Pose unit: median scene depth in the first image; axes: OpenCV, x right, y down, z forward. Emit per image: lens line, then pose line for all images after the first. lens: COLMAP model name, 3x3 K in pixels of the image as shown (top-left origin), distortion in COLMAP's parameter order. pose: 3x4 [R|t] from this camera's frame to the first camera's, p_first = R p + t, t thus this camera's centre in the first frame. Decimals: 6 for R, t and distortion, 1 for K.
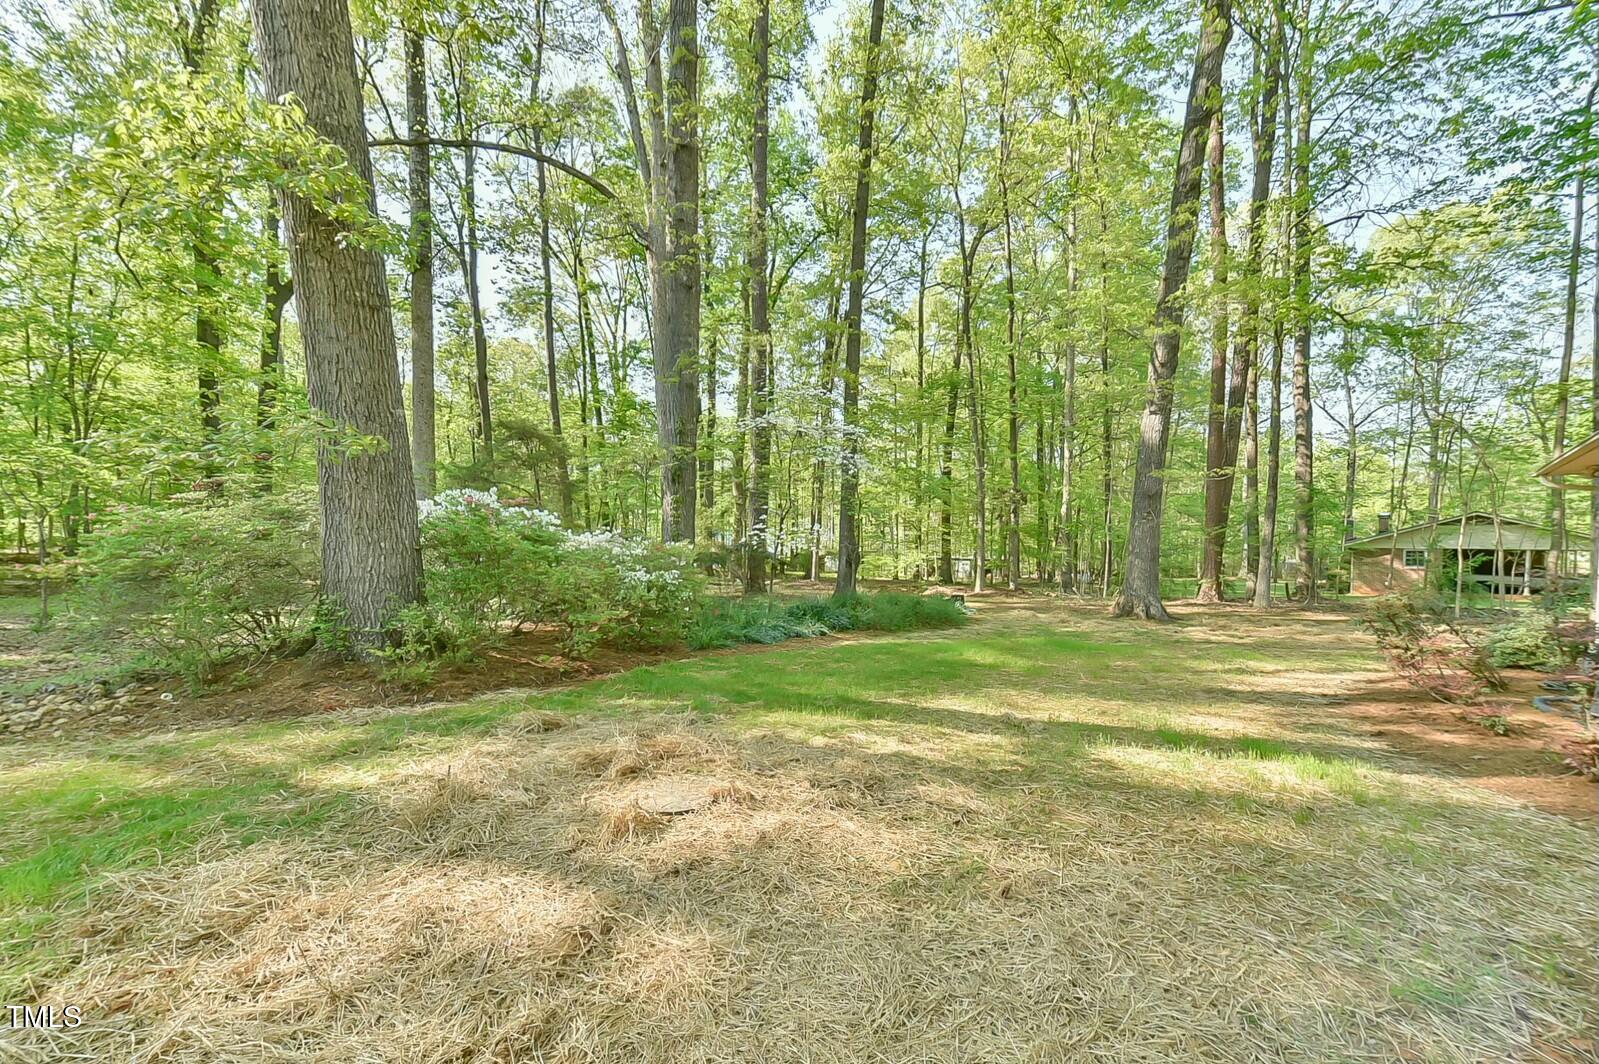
lens RADIAL K [[628.5, 0, 799.2], [0, 628.5, 553.9], [0, 0, 1]] dist [0.019466, -0.000325]
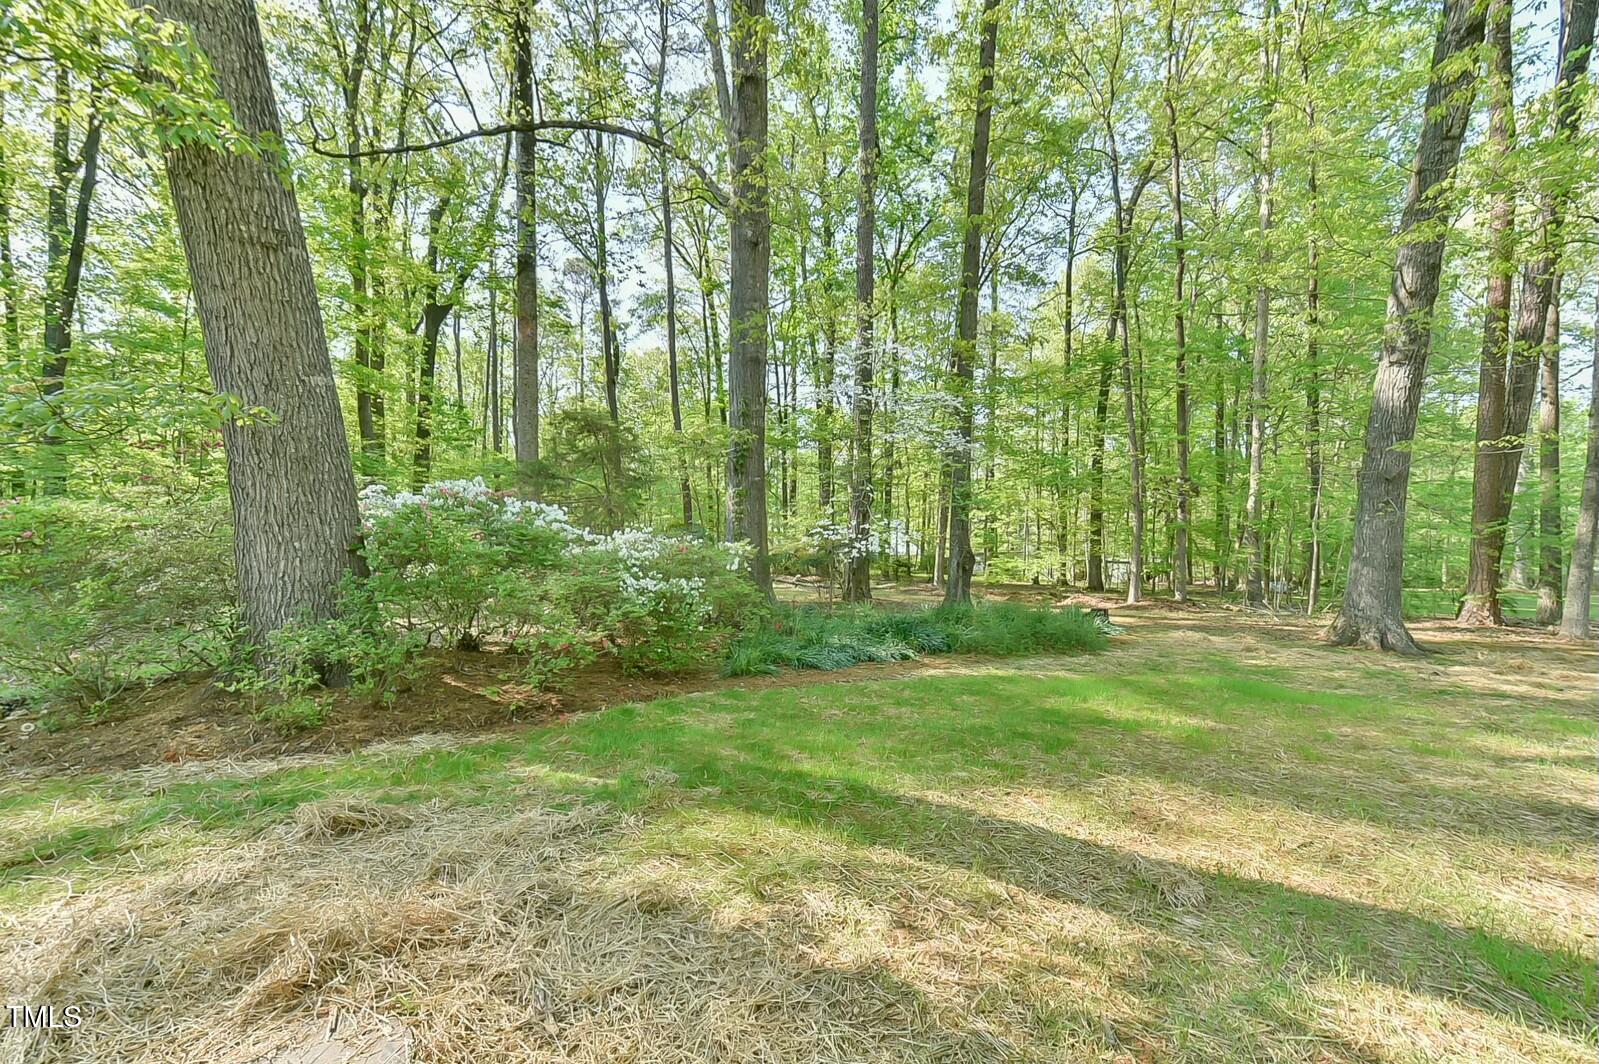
lens RADIAL K [[628.5, 0, 799.2], [0, 628.5, 553.9], [0, 0, 1]] dist [0.019466, -0.000325]
pose [[0.975678, 0.006735, -0.219105, 0.049624], [-0.006645, 0.999977, 0.001149, -0.002754], [0.219108, 0.000335, 0.975701, 0.117812]]
